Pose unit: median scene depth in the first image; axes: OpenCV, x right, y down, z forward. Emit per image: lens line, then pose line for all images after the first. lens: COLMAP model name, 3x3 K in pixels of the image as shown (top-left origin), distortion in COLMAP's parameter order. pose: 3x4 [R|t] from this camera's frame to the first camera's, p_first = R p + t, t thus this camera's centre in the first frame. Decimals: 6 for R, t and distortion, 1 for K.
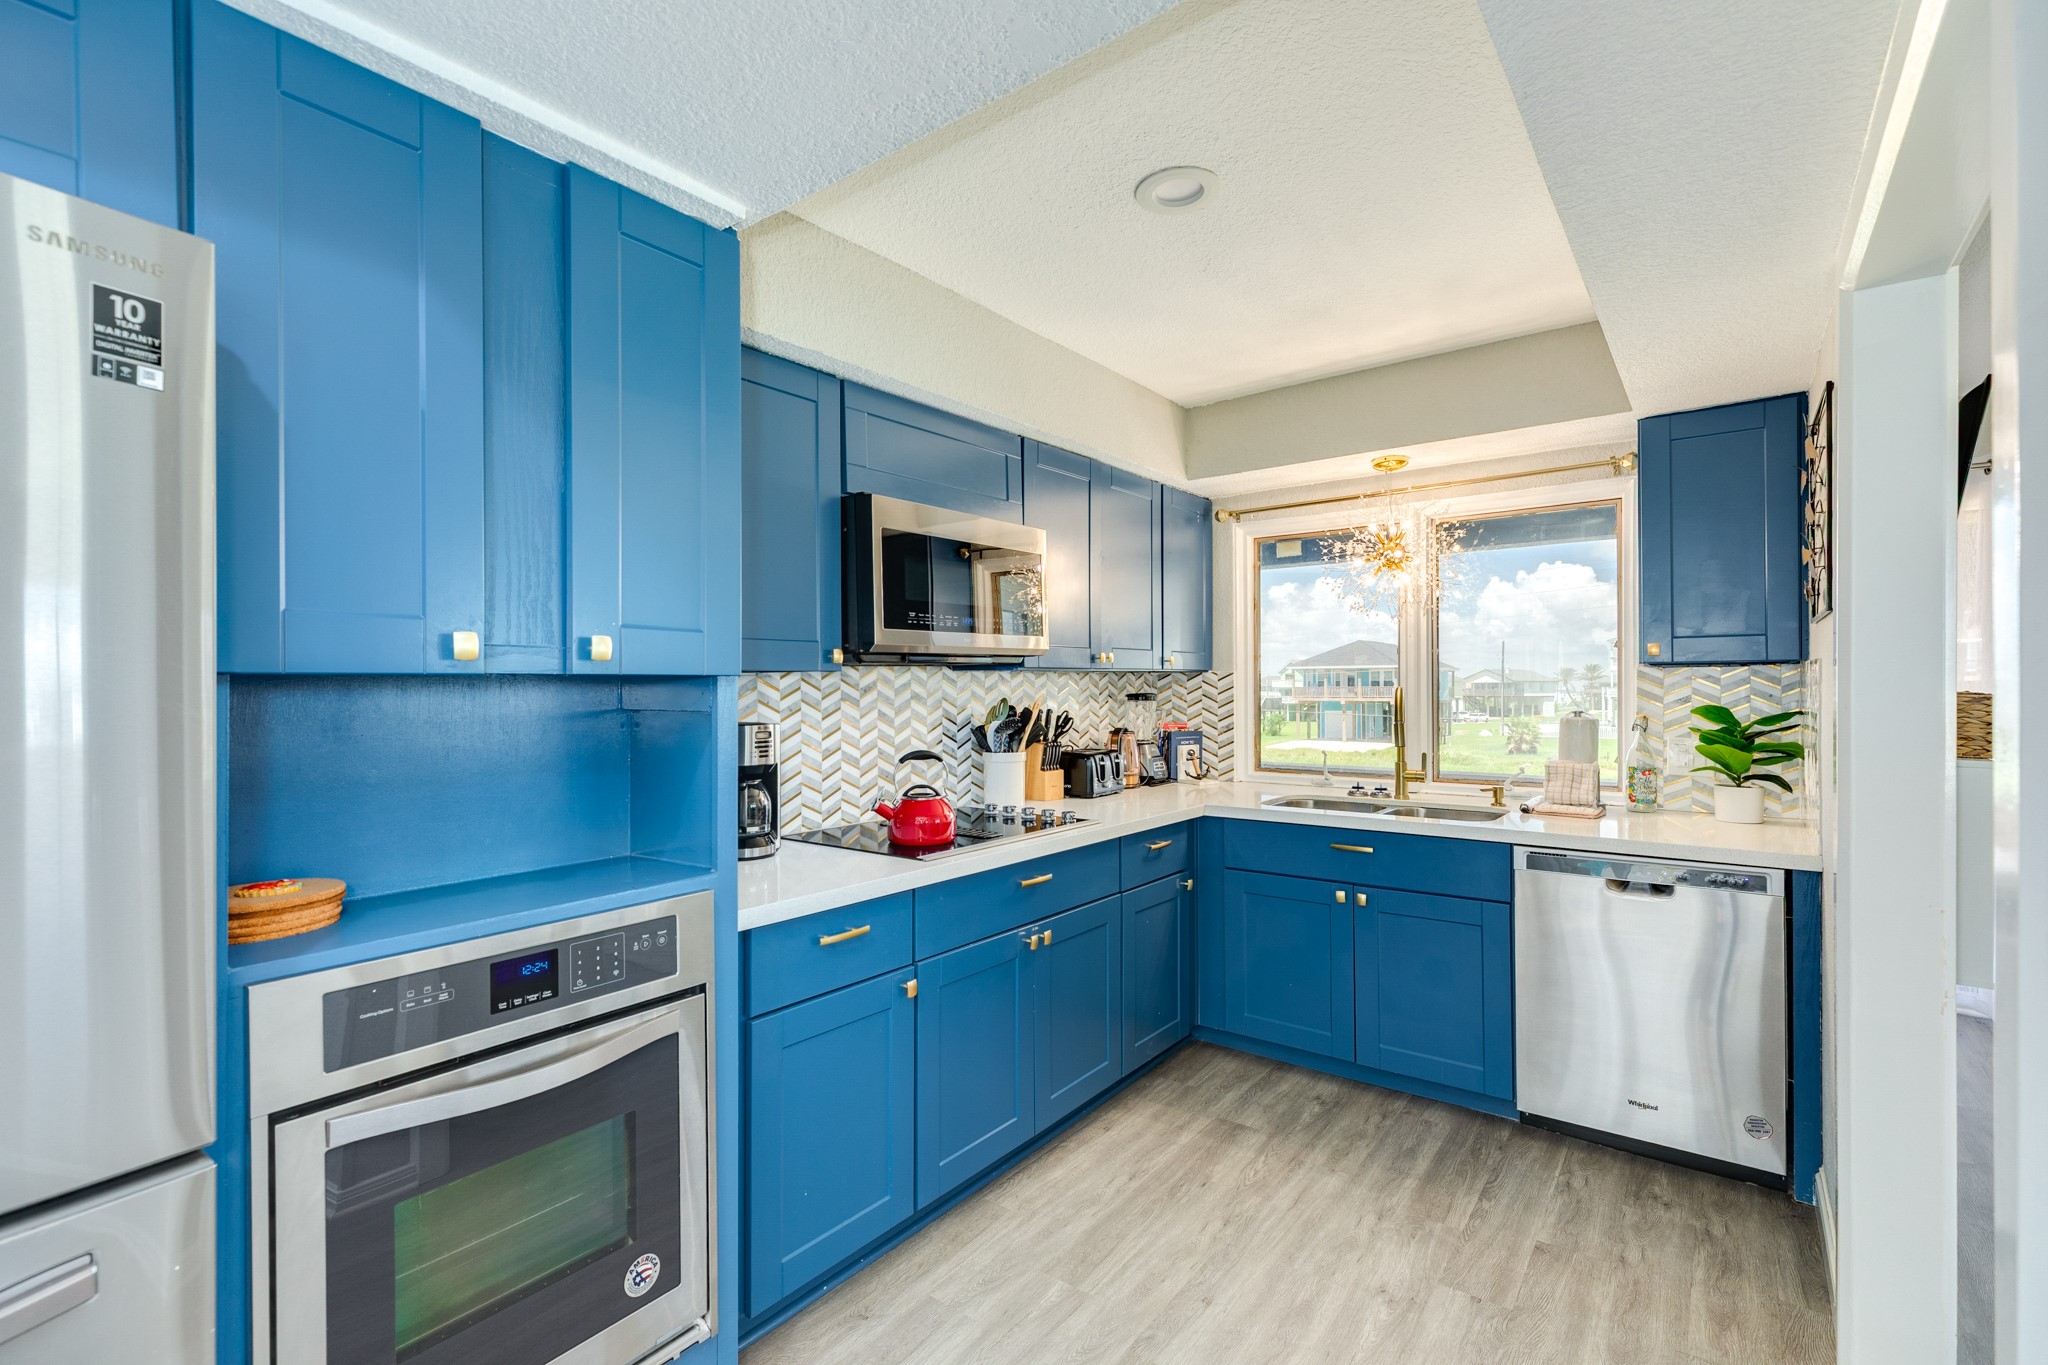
lens RADIAL K [[922.5, 0, 1026.4], [0, 922.5, 683.0], [0, 0, 1]] dist [0.005257, -0.000449]
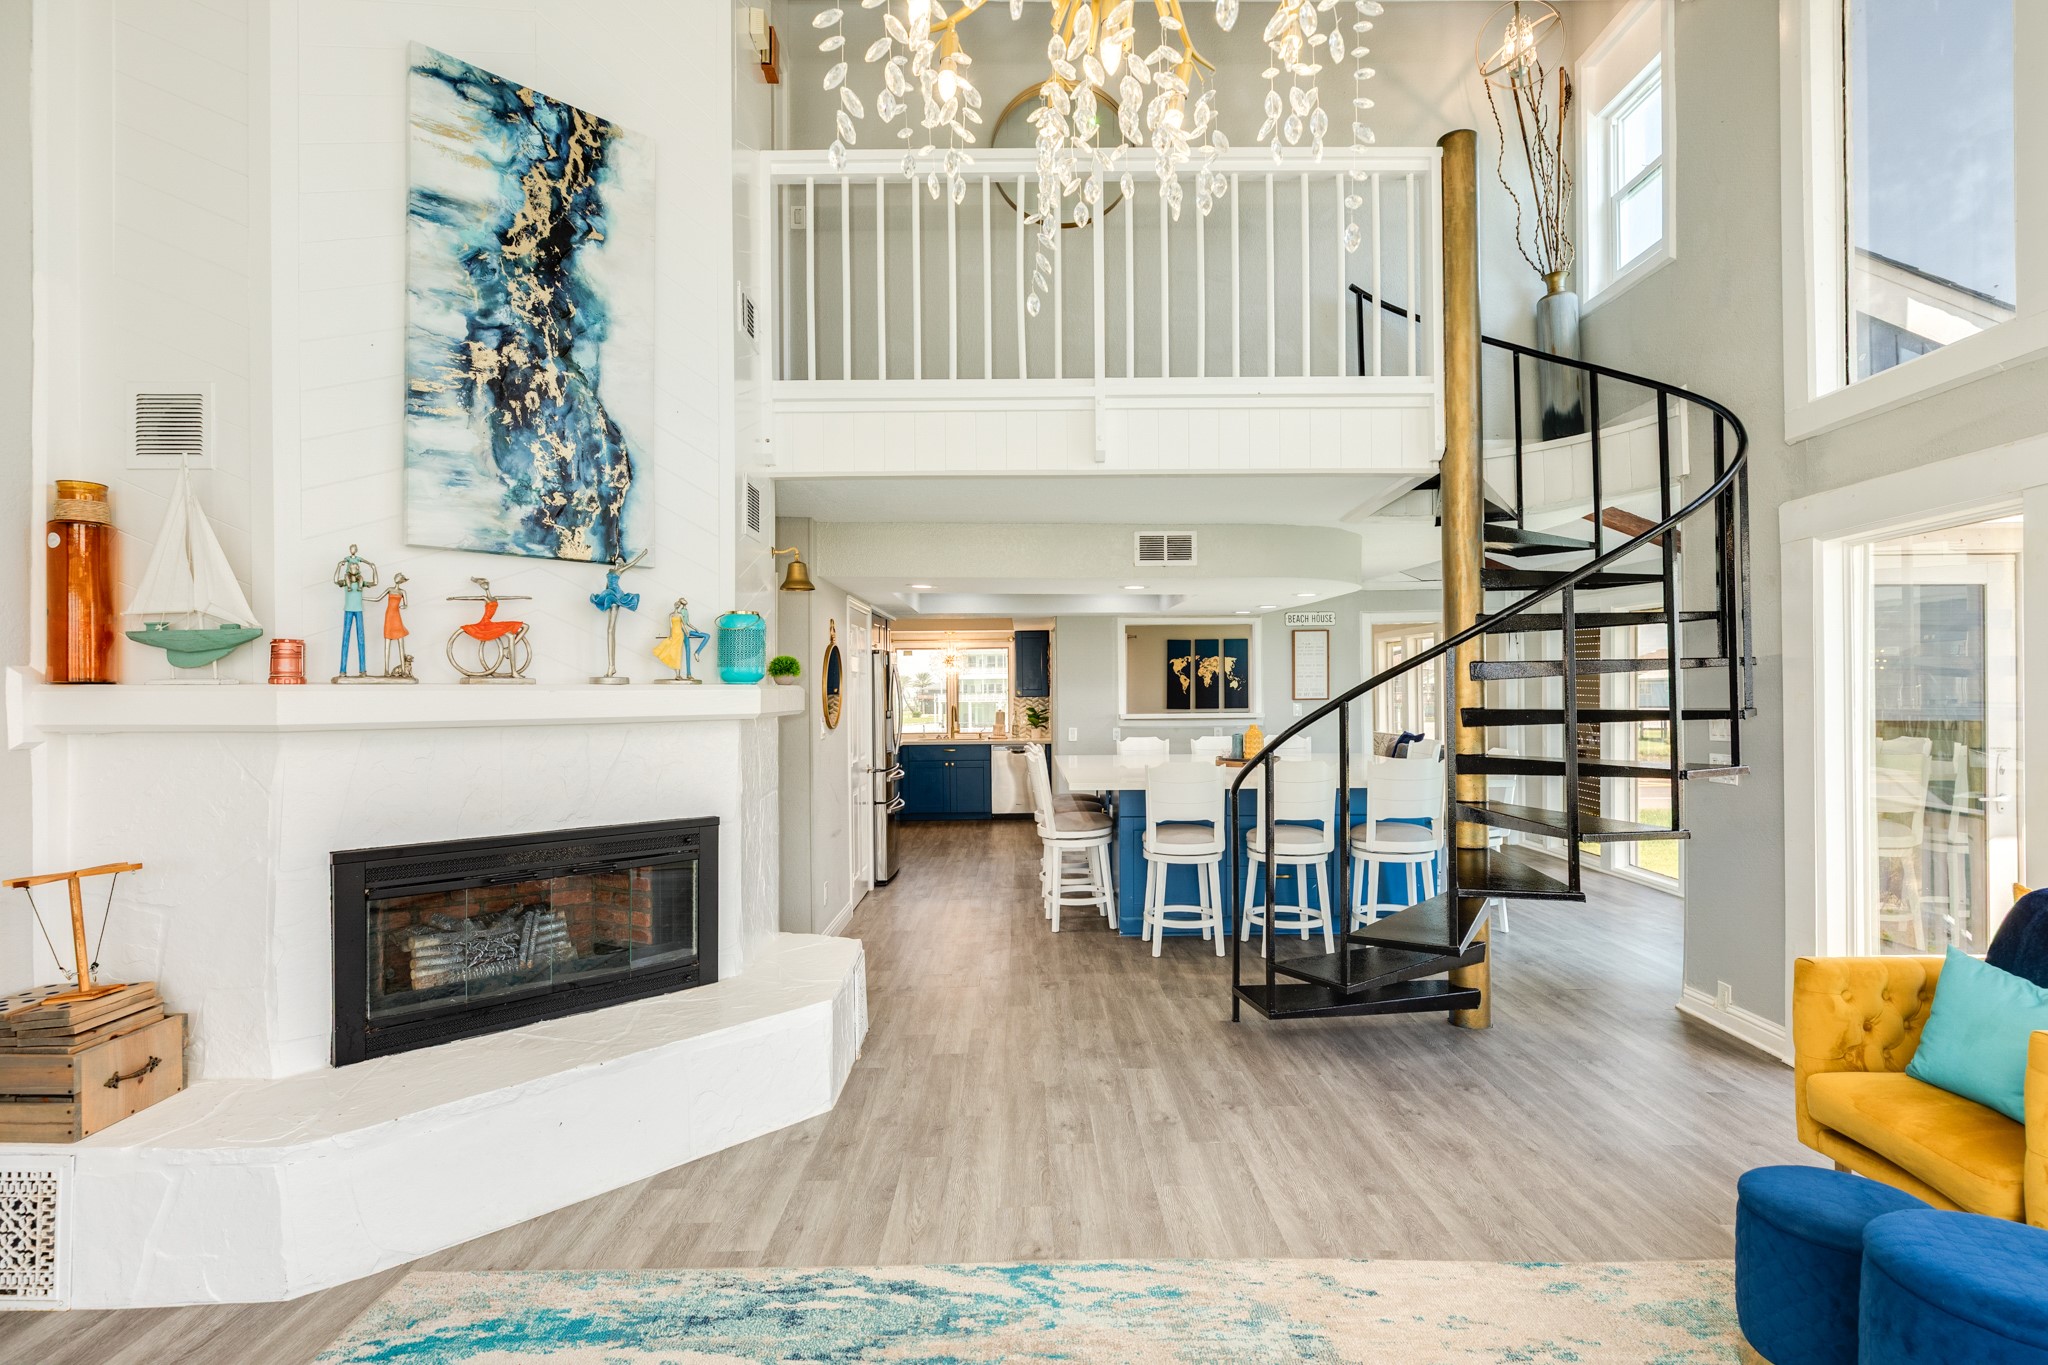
lens RADIAL K [[999.4, 0, 1024.6], [0, 999.4, 688.3], [0, 0, 1]] dist [-0.002263, 0.000802]
pose [[0.793735, -0.001507, 0.608262, -1.700800], [0.002678, 0.999996, -0.001016, -0.048965], [-0.608258, 0.002435, 0.793736, -2.145201]]
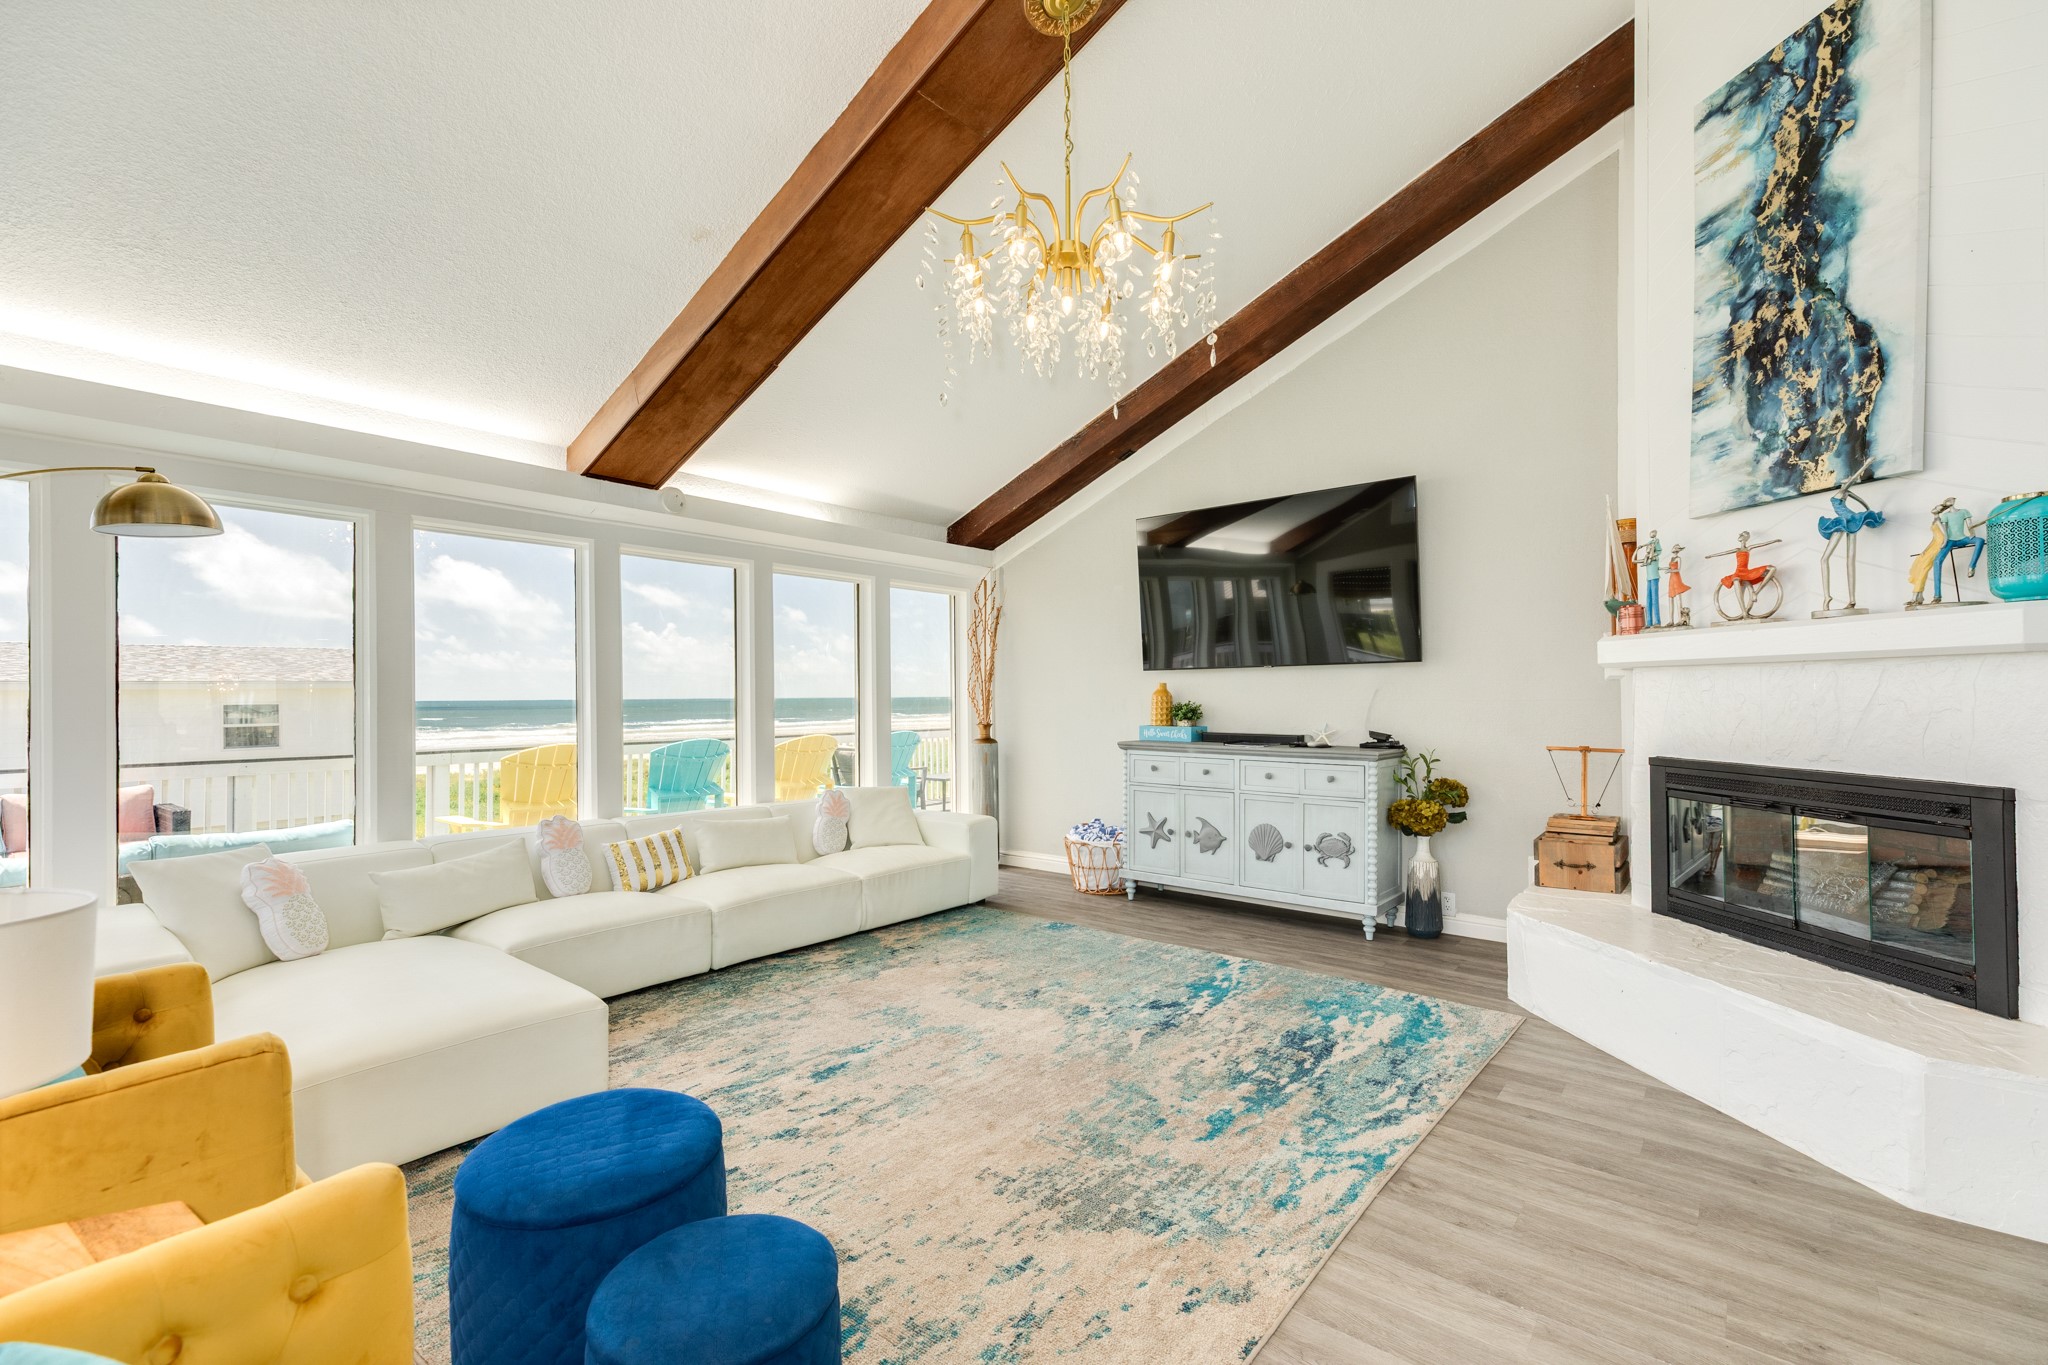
lens RADIAL K [[922.5, 0, 1026.4], [0, 922.5, 689.0], [0, 0, 1]] dist [0.005257, -0.000449]
pose [[-0.016381, -0.003572, -0.999859, -0.427757], [0.011675, 0.999925, -0.003764, 0.010861], [0.999798, -0.011735, -0.016338, -1.791960]]
